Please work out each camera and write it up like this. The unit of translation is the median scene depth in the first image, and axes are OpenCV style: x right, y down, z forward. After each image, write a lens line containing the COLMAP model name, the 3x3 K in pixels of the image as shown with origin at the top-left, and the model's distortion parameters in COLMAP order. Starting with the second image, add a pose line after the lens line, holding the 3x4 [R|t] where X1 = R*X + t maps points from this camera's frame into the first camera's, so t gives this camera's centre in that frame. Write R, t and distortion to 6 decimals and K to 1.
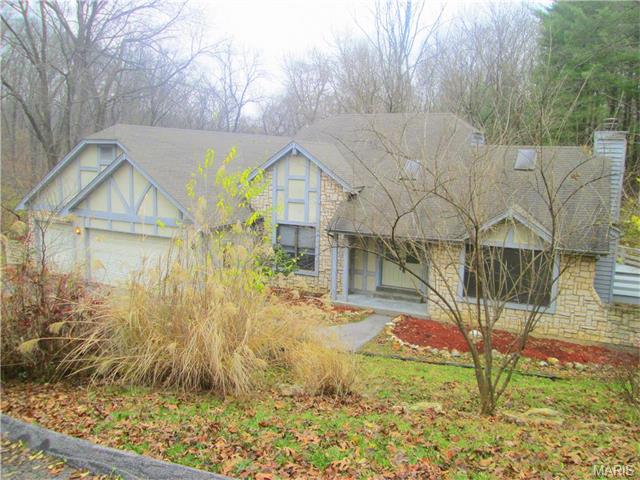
lens RADIAL K [[532.4, 0, 319.1], [0, 532.4, 241.3], [0, 0, 1]] dist [-0.040527, 0.007146]
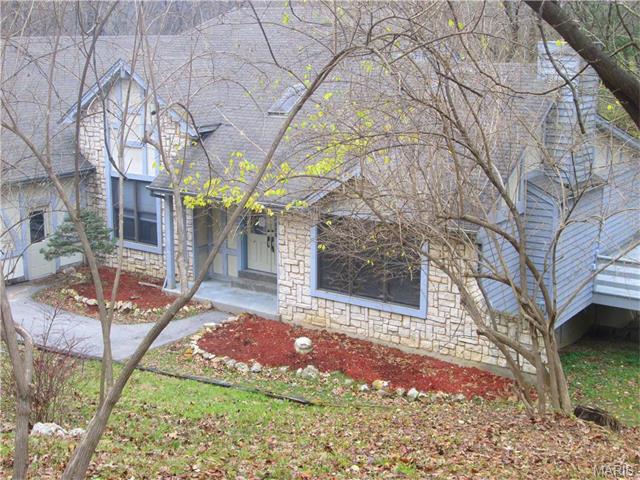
lens RADIAL K [[926.1, 0, 320.3], [0, 926.1, 241.2], [0, 0, 1]] dist [-0.097350, 0.000000]
pose [[0.985863, 0.021211, -0.166205, 0.509282], [-0.011011, 0.998012, 0.062049, -0.034813], [0.167191, -0.059341, 0.984137, -0.189235]]
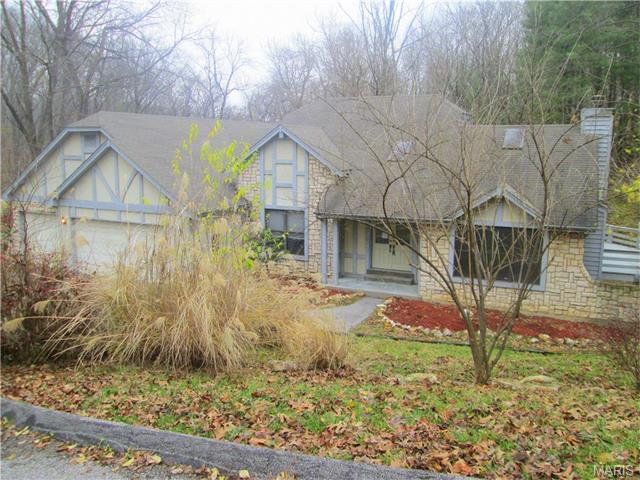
lens RADIAL K [[532.4, 0, 319.3], [0, 532.4, 239.5], [0, 0, 1]] dist [-0.040527, 0.007146]
pose [[0.999517, -0.022966, 0.020916, -0.000823], [0.022624, 0.999609, 0.016445, 0.013189], [-0.021286, -0.015963, 0.999646, 0.006897]]
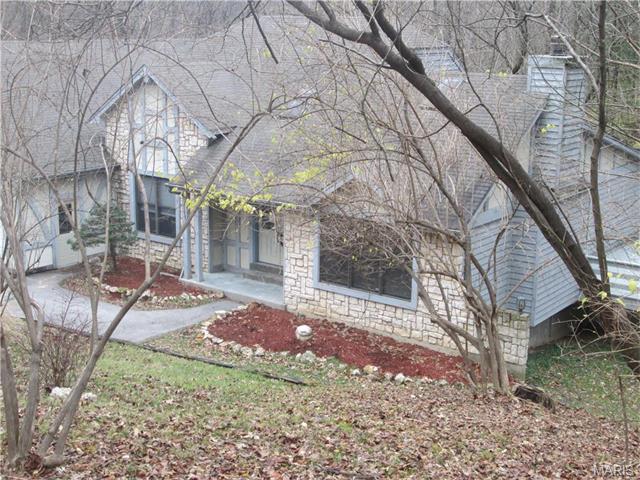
lens RADIAL K [[926.1, 0, 319.4], [0, 926.1, 238.0], [0, 0, 1]] dist [-0.097350, 0.000000]
pose [[0.978887, 0.039375, -0.200576, 0.570587], [-0.026445, 0.997420, 0.066738, -0.047342], [0.202686, -0.060025, 0.977402, -0.289759]]
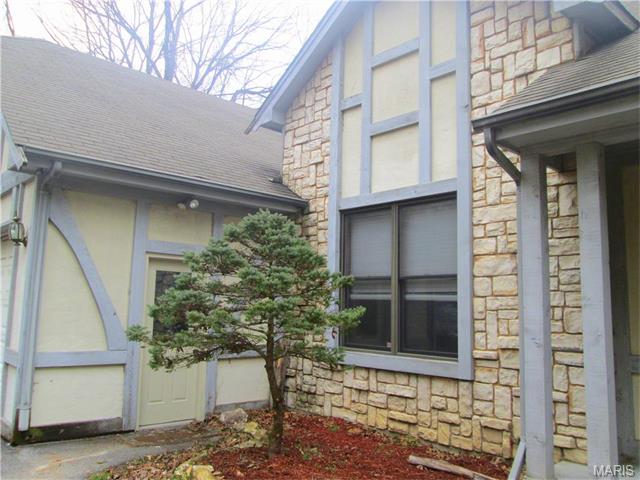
lens RADIAL K [[532.4, 0, 319.2], [0, 532.4, 239.2], [0, 0, 1]] dist [-0.040527, 0.007146]
pose [[0.929527, -0.045874, -0.365890, 0.033553], [-0.061884, 0.958754, -0.277418, 0.097309], [0.363525, 0.280510, 0.888349, 0.924428]]
